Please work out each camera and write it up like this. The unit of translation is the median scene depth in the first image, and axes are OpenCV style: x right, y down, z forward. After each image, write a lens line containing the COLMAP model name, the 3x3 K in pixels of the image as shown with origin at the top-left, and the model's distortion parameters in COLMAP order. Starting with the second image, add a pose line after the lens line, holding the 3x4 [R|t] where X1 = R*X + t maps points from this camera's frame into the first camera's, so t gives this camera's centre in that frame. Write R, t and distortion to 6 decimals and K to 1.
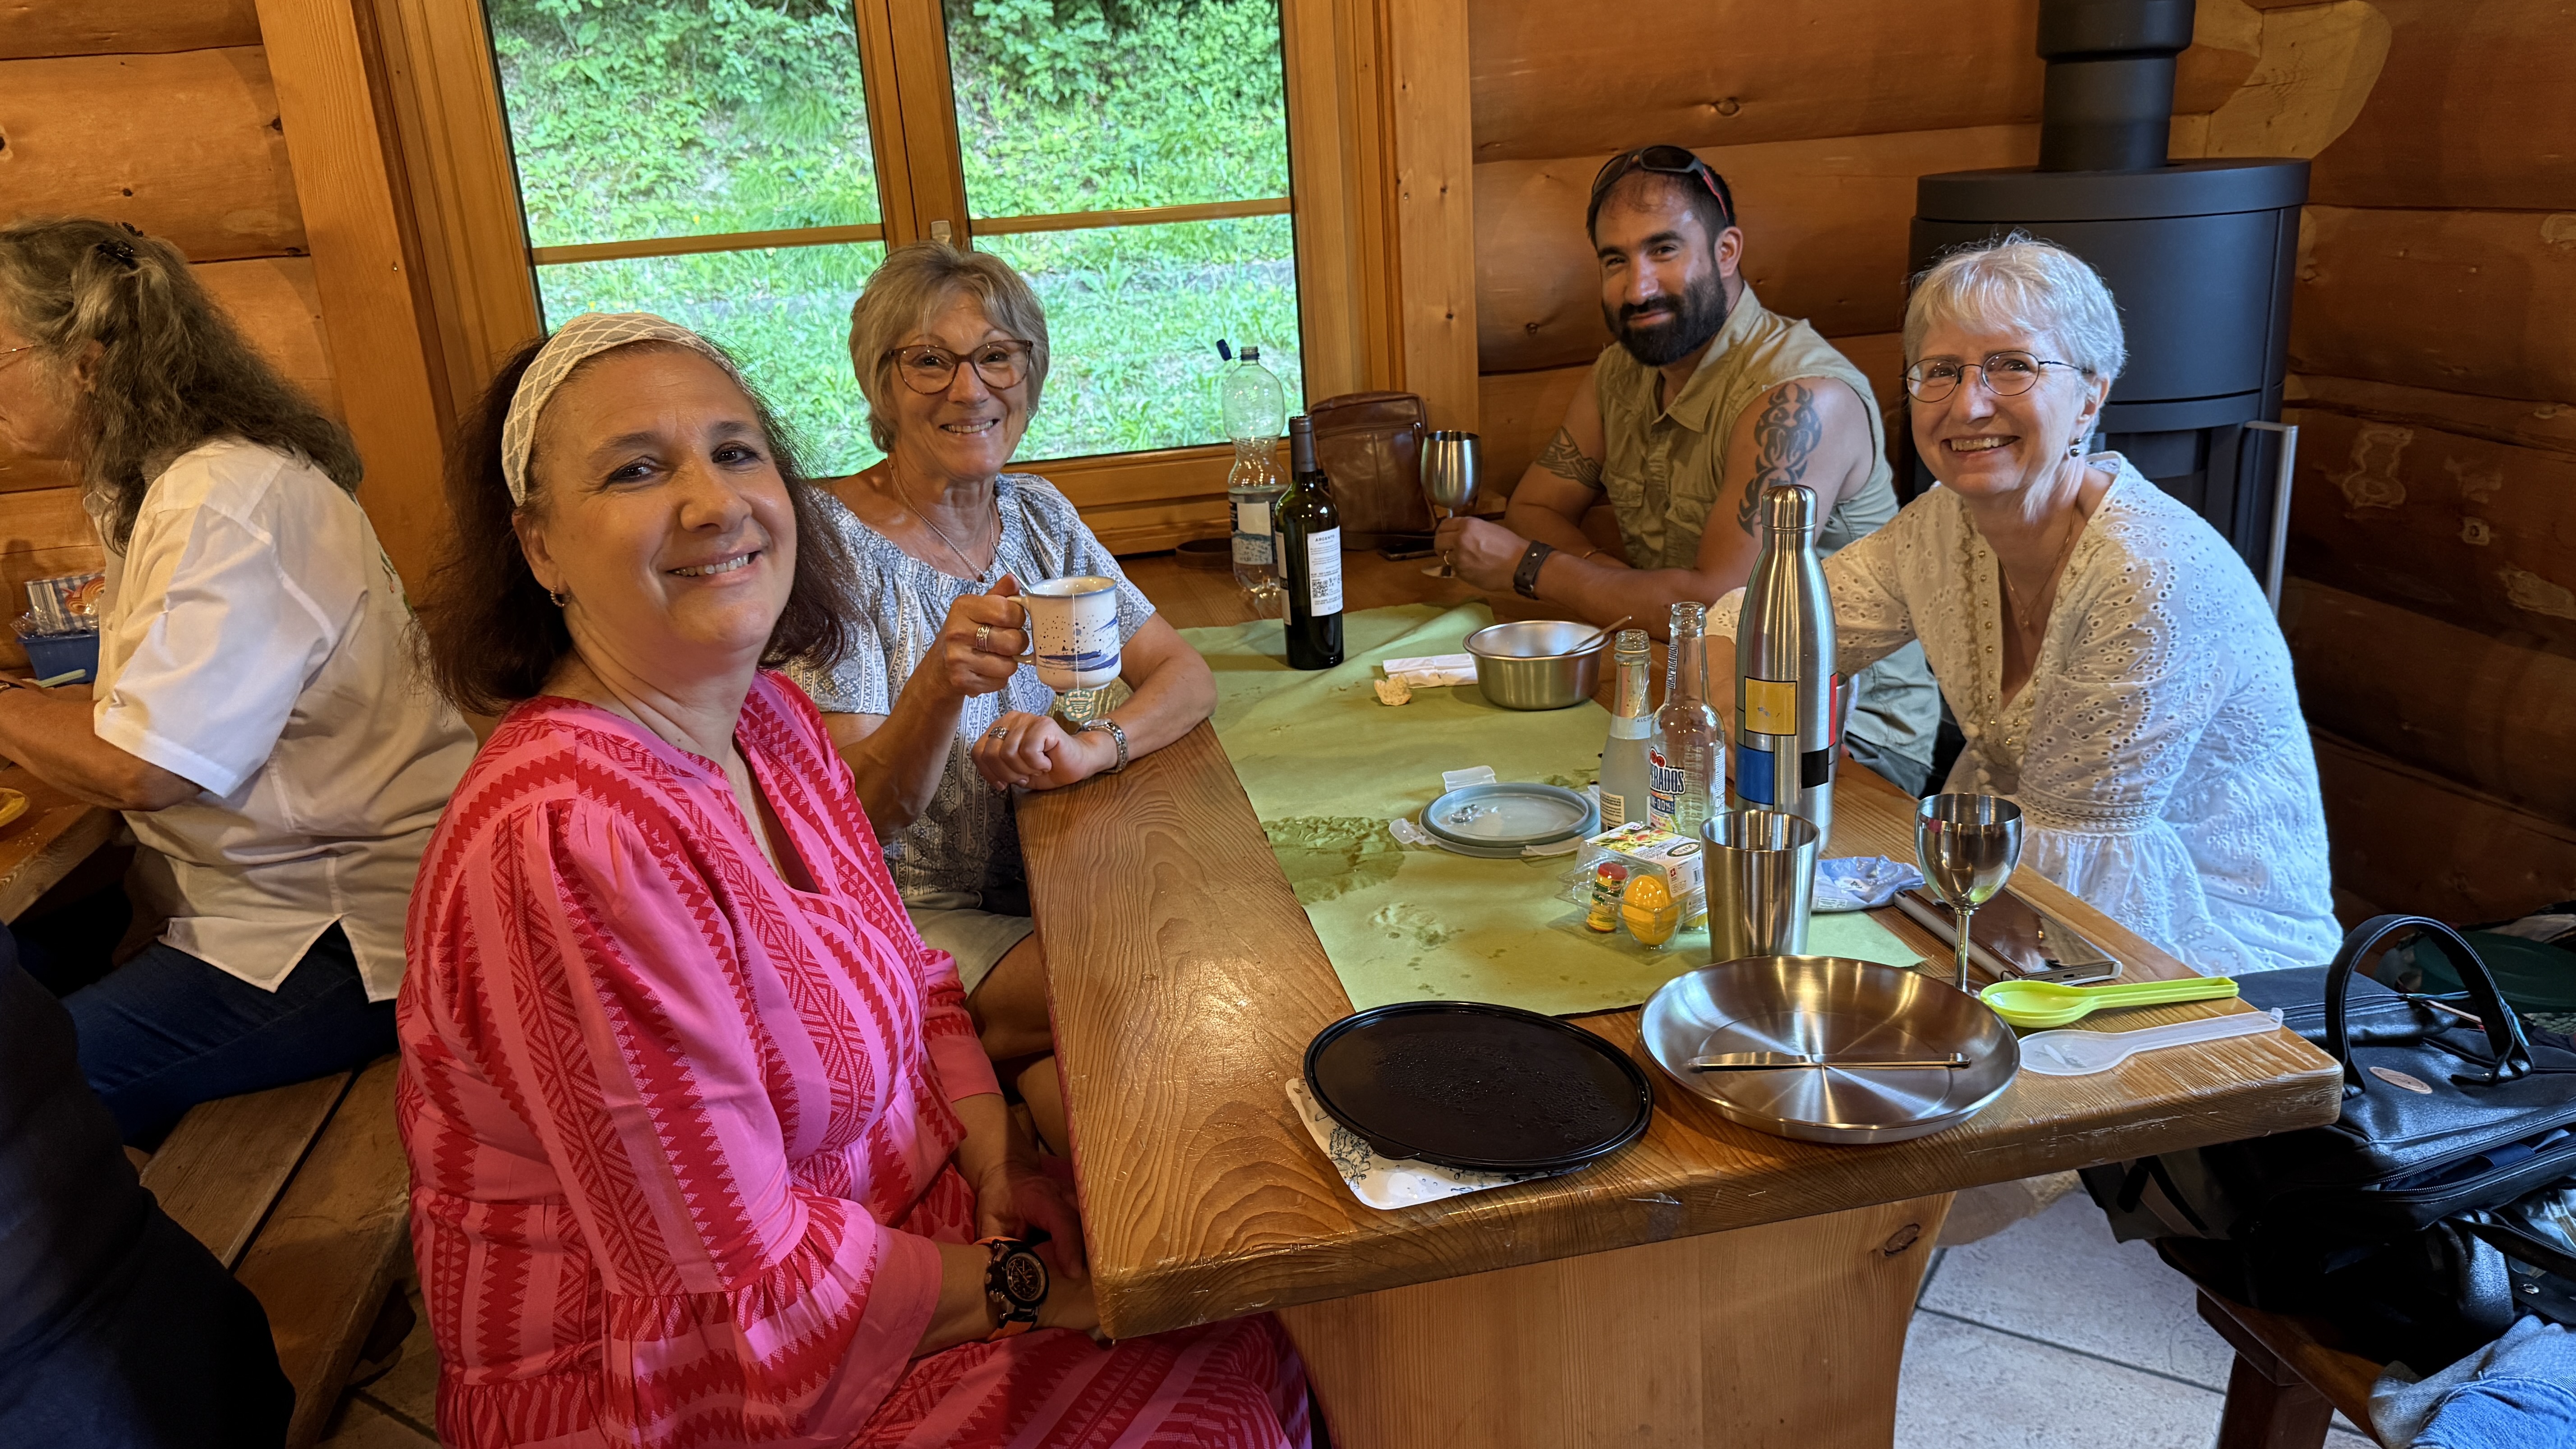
lens RADIAL K [[1785.5, 0, 1288.0], [0, 1785.5, 724.5], [0, 0, 1]] dist [0.057274, -0.081290]
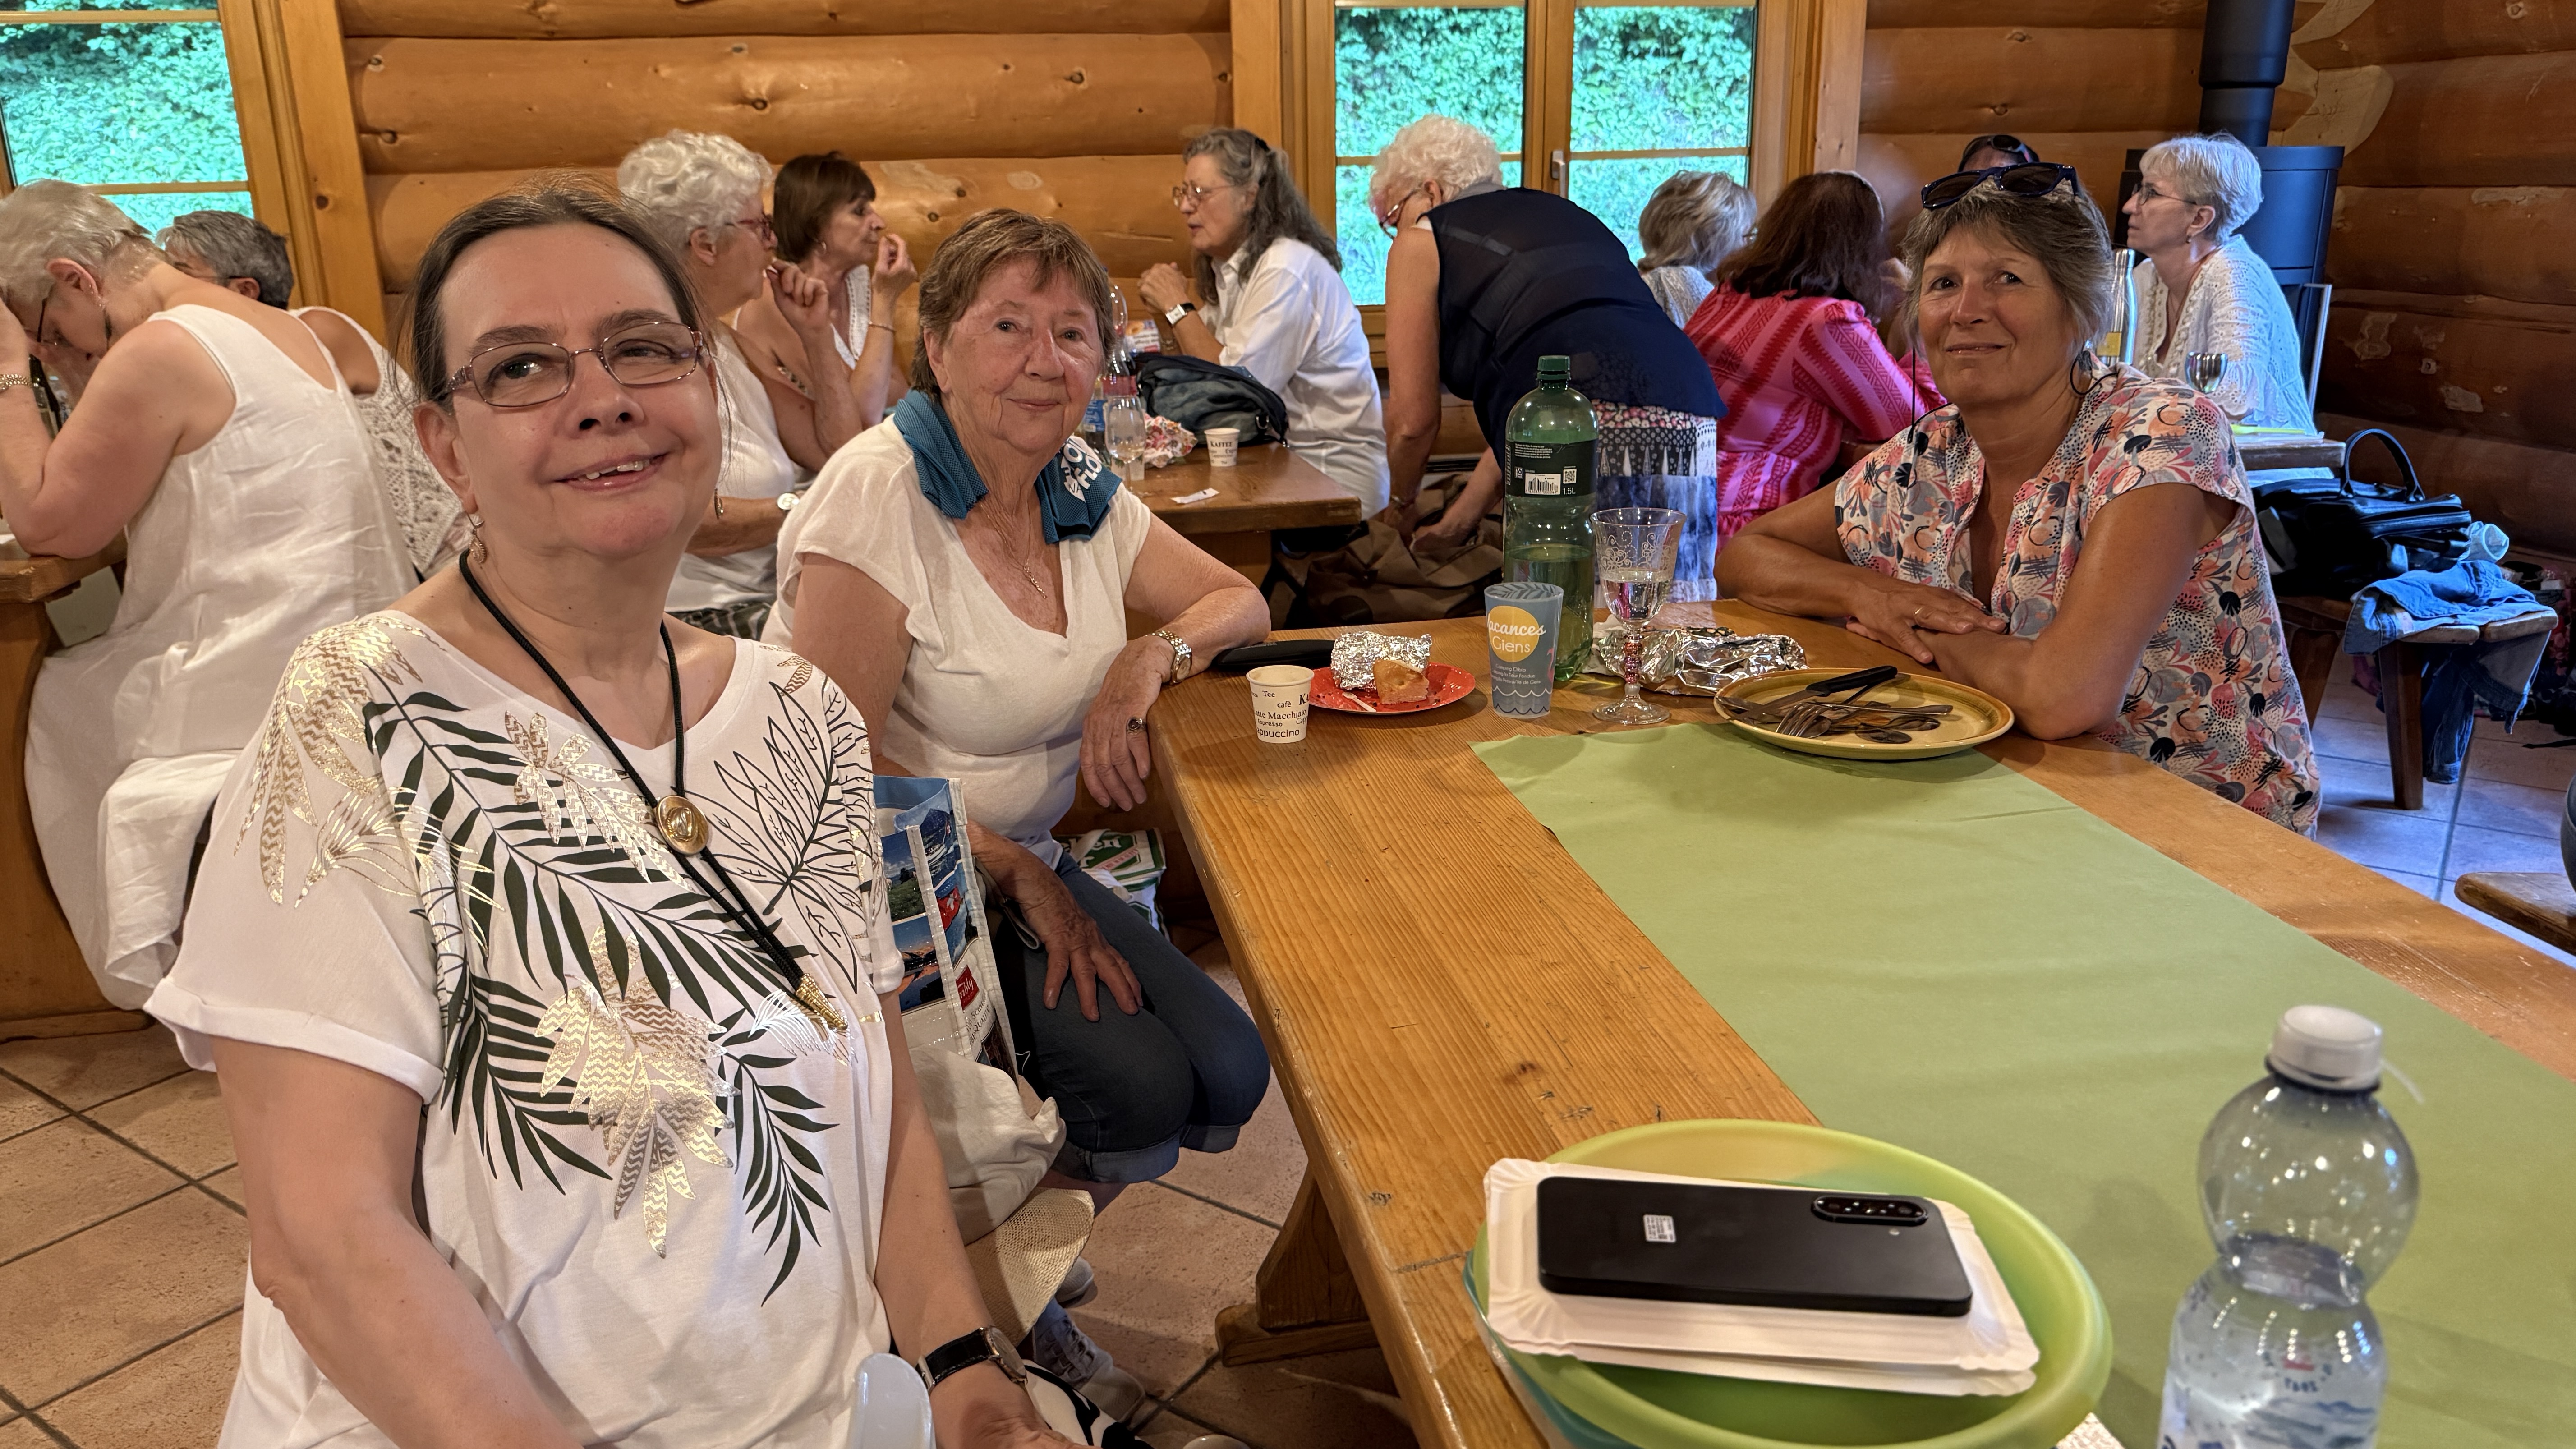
lens RADIAL K [[1785.5, 0, 1288.0], [0, 1785.5, 724.5], [0, 0, 1]] dist [0.057274, -0.081290]
pose [[0.998776, 0.049374, -0.002882, -0.378559], [-0.049412, 0.998669, -0.014810, 0.282761], [0.002147, 0.014934, 0.999886, -0.664245]]
